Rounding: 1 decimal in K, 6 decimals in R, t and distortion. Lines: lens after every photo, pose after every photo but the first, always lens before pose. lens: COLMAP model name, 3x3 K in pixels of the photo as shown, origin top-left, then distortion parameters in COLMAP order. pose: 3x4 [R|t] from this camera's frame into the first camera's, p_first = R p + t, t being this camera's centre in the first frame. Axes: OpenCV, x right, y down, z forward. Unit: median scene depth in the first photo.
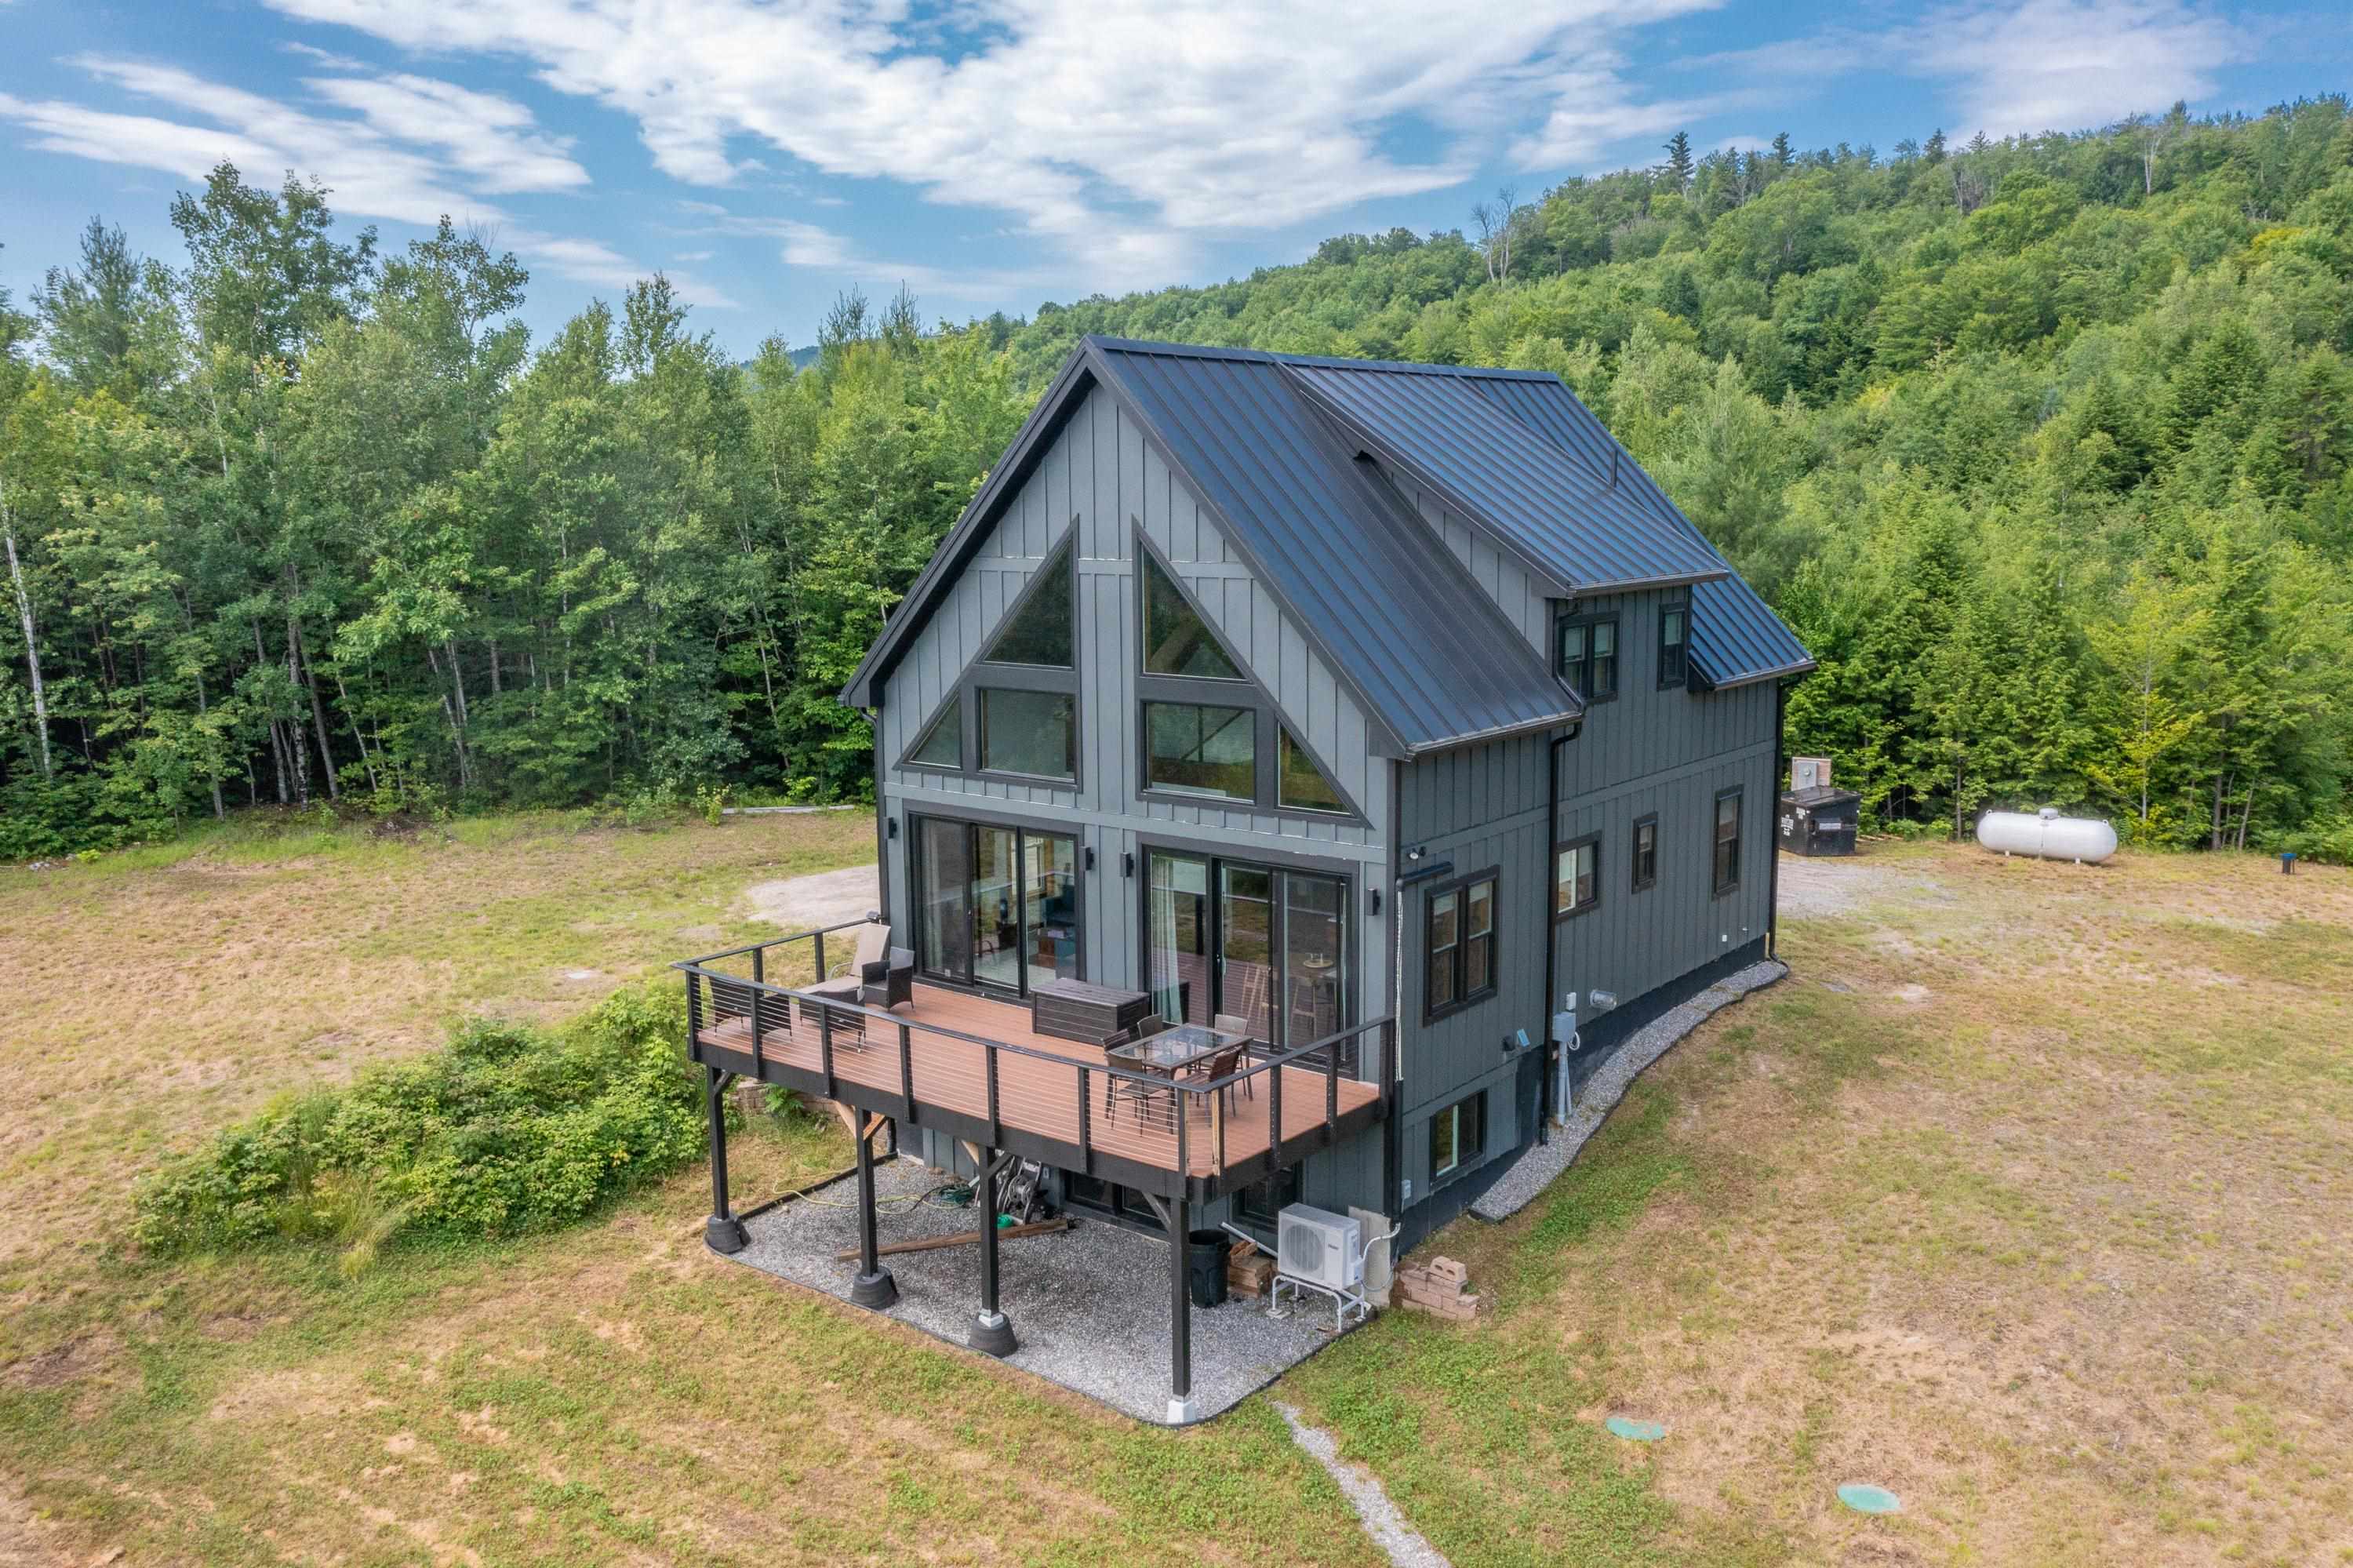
lens RADIAL K [[1895.3, 0, 1165.2], [0, 1895.3, 802.6], [0, 0, 1]] dist [-0.013060, 0.013868]
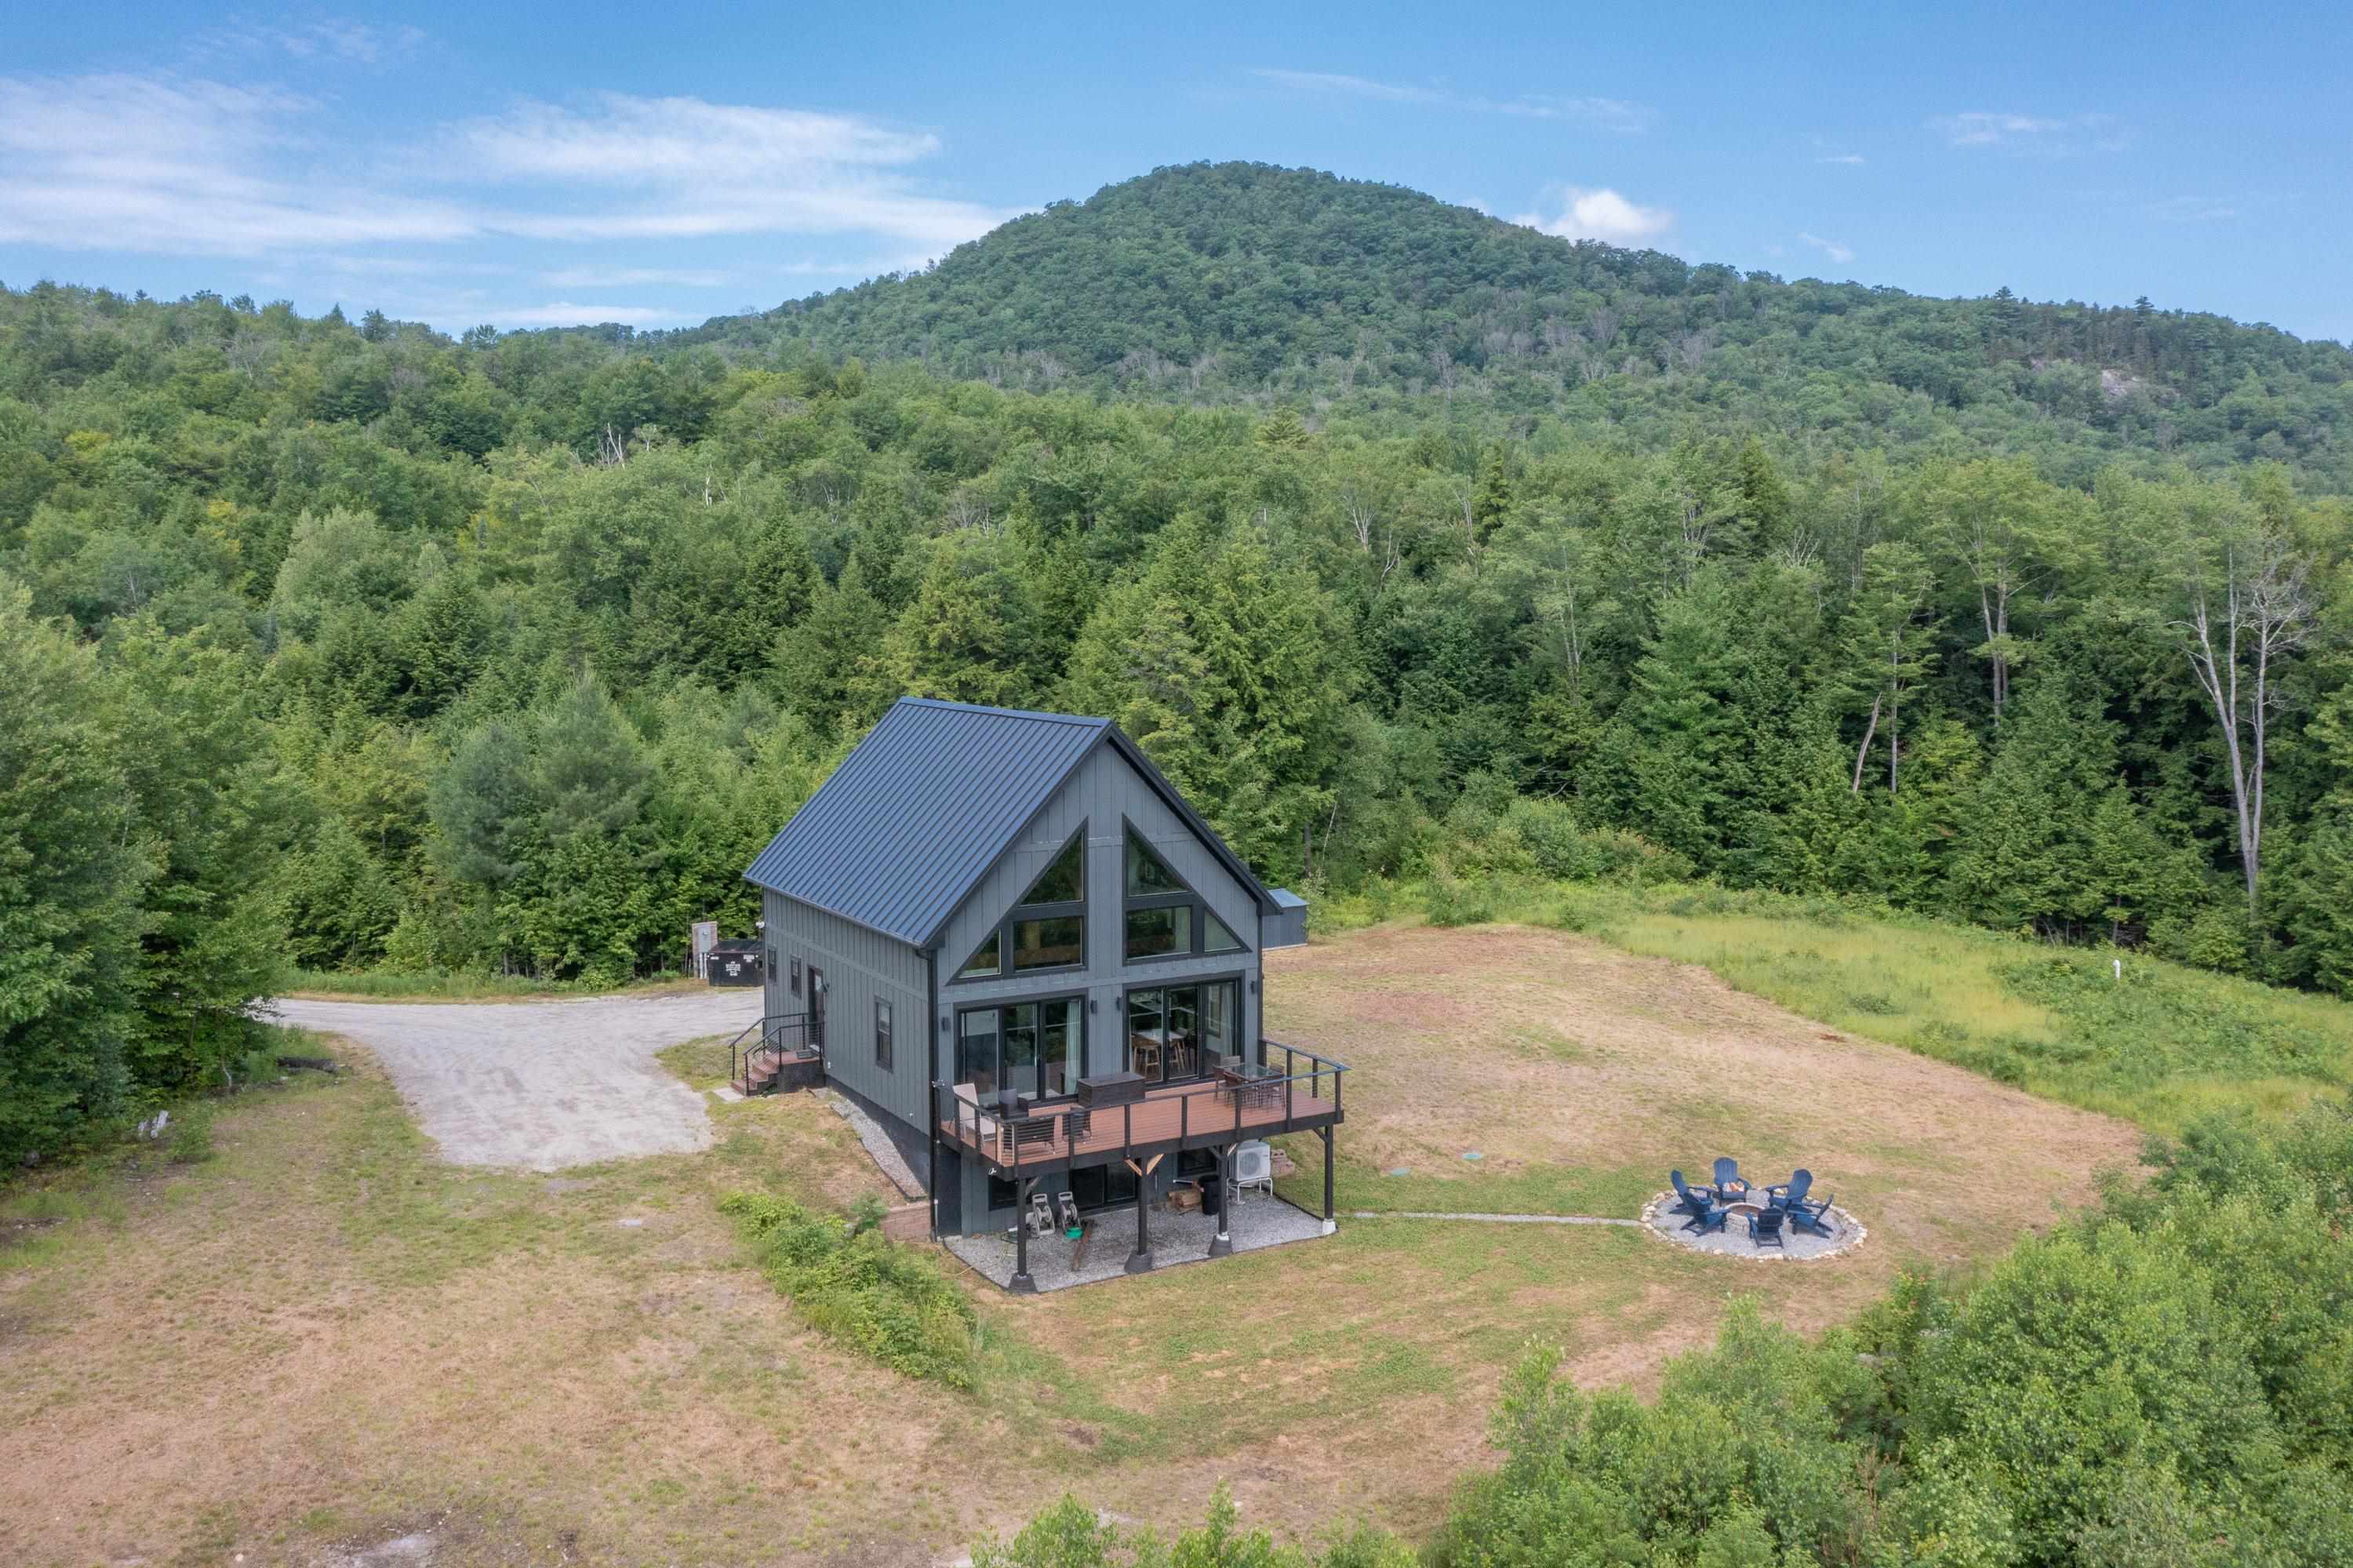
lens RADIAL K [[1895.3, 0, 1183.0], [0, 1895.3, 796.6], [0, 0, 1]] dist [-0.013060, 0.013868]
pose [[0.350829, -0.083533, 0.932706, -0.190351], [0.152694, 0.987786, 0.031031, -0.023841], [-0.923907, 0.131532, 0.359299, 0.030254]]
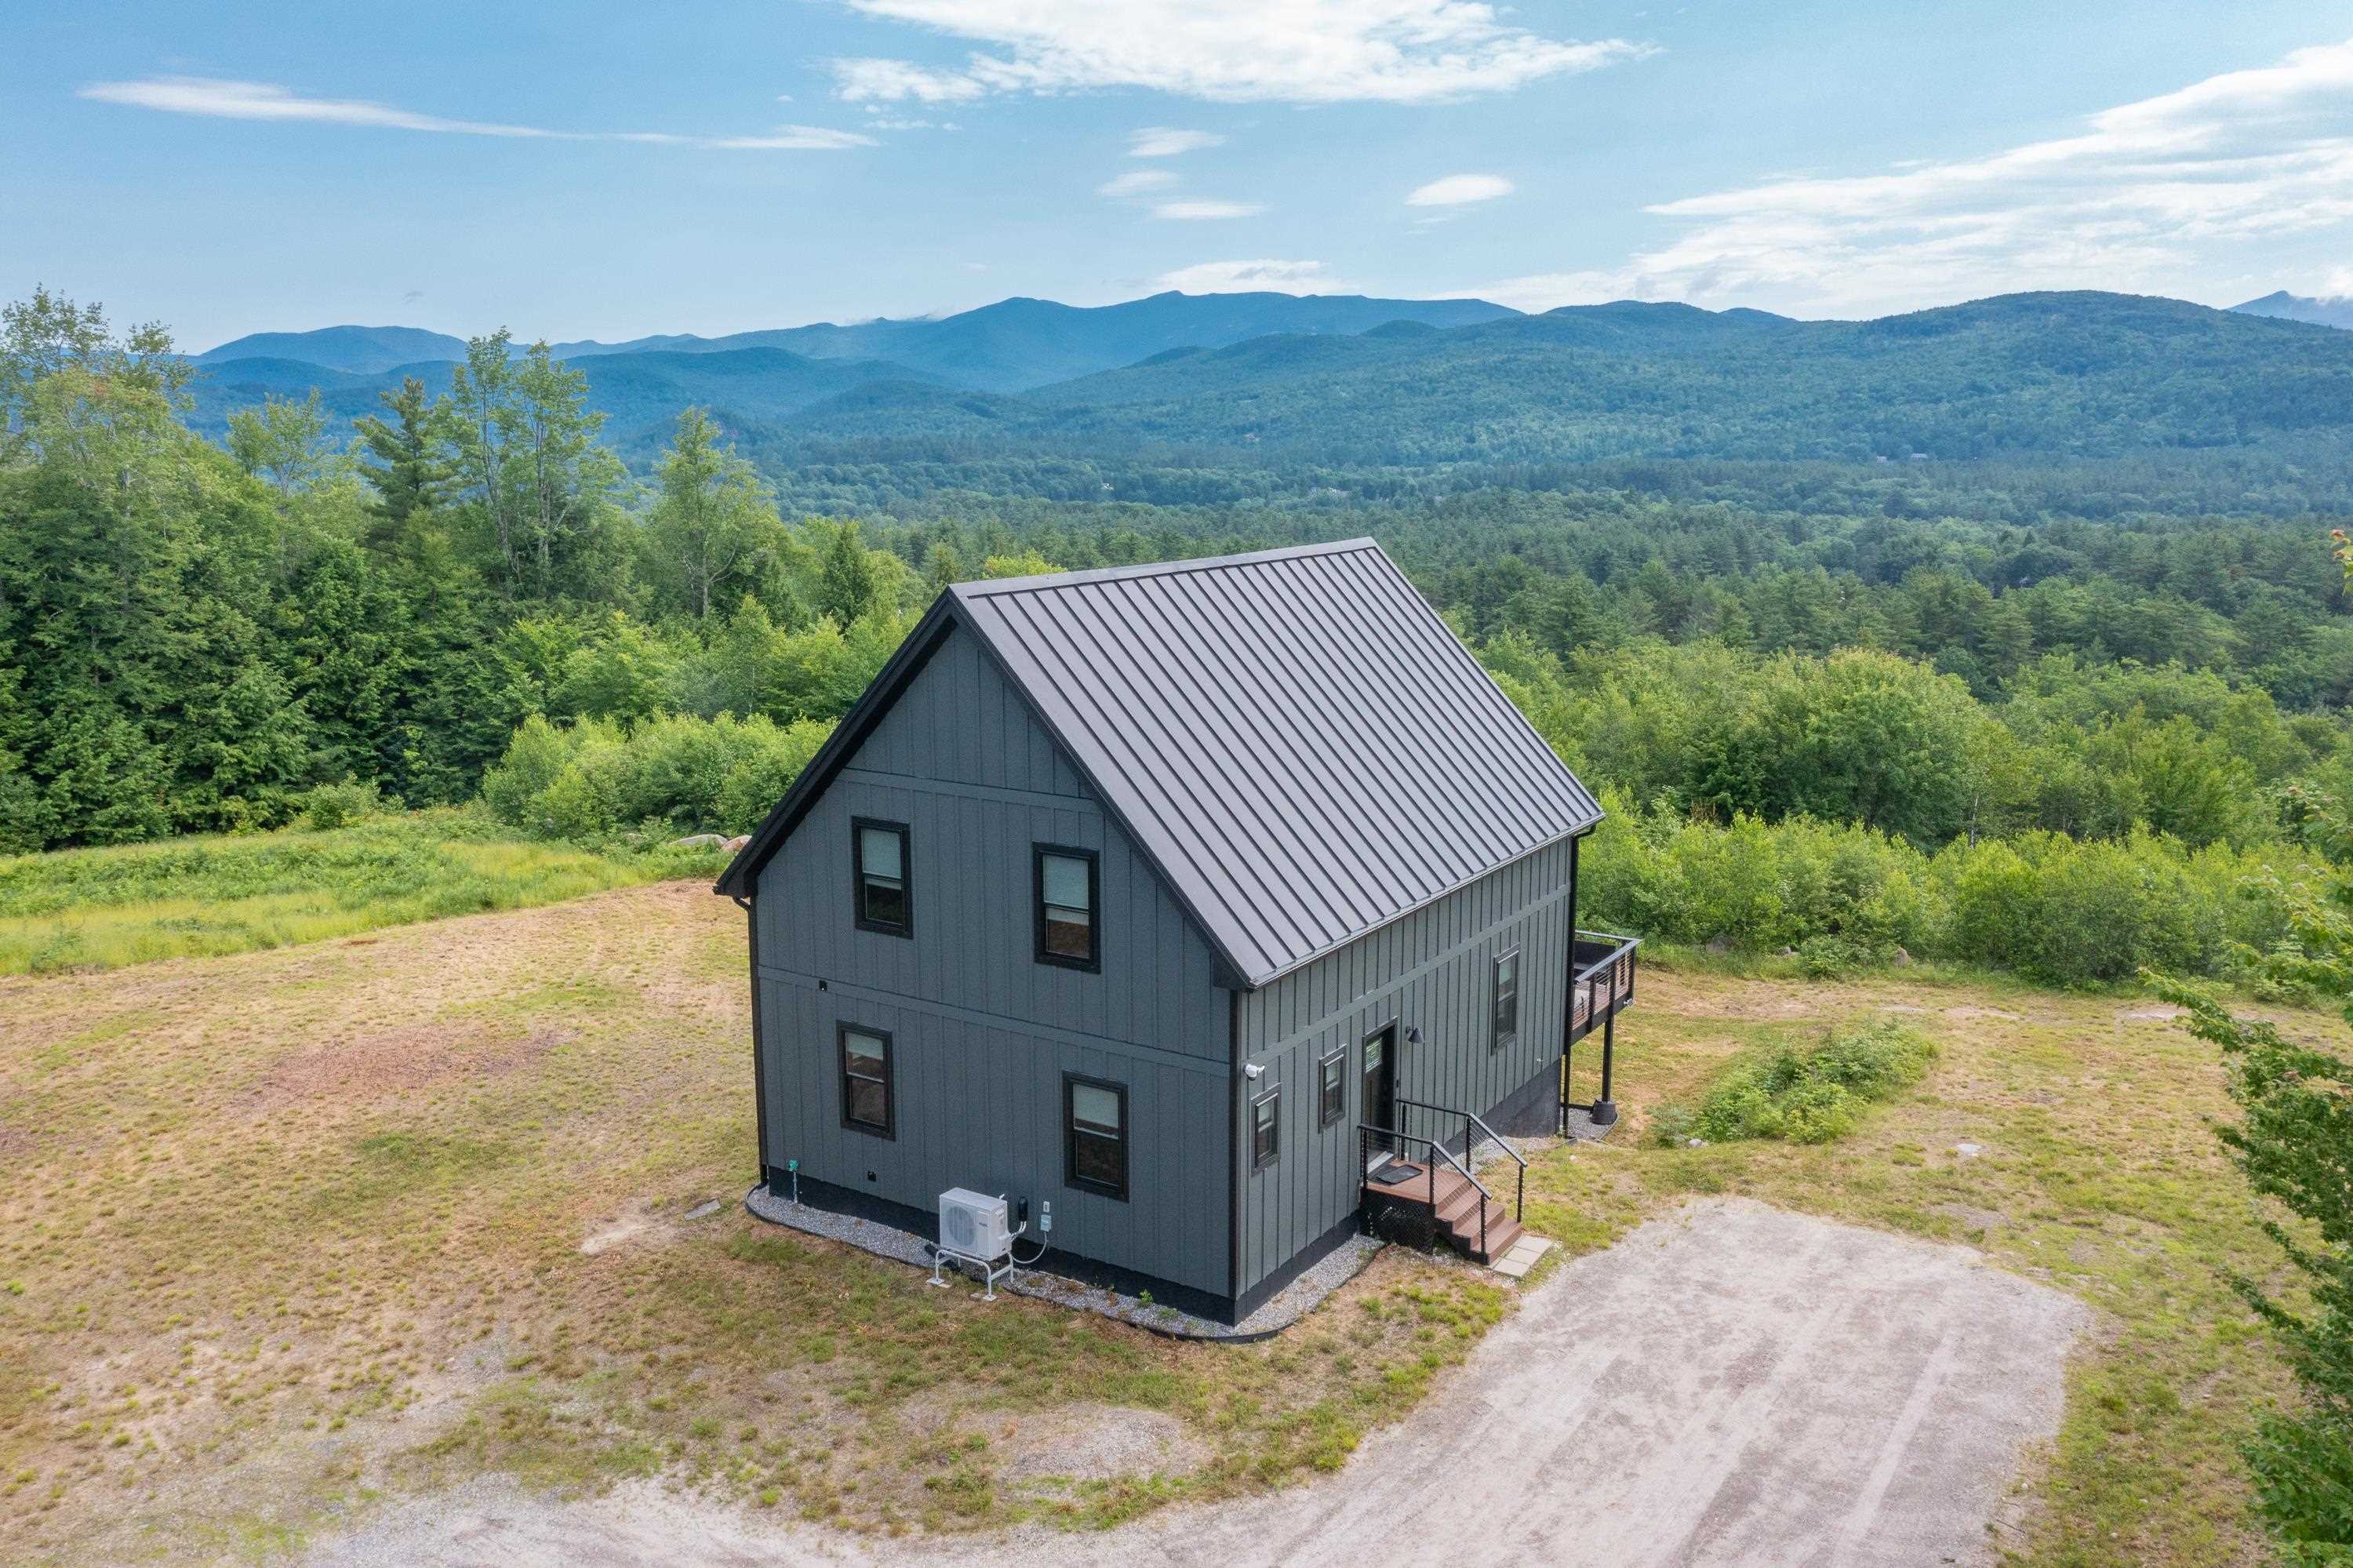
lens RADIAL K [[1895.3, 0, 1175.5], [0, 1895.3, 781.3], [0, 0, 1]] dist [-0.013060, 0.013868]
pose [[-0.994733, 0.032688, -0.097152, 0.029164], [-0.003727, 0.935630, 0.352963, -0.065167], [0.102436, 0.351466, -0.930580, 0.268099]]
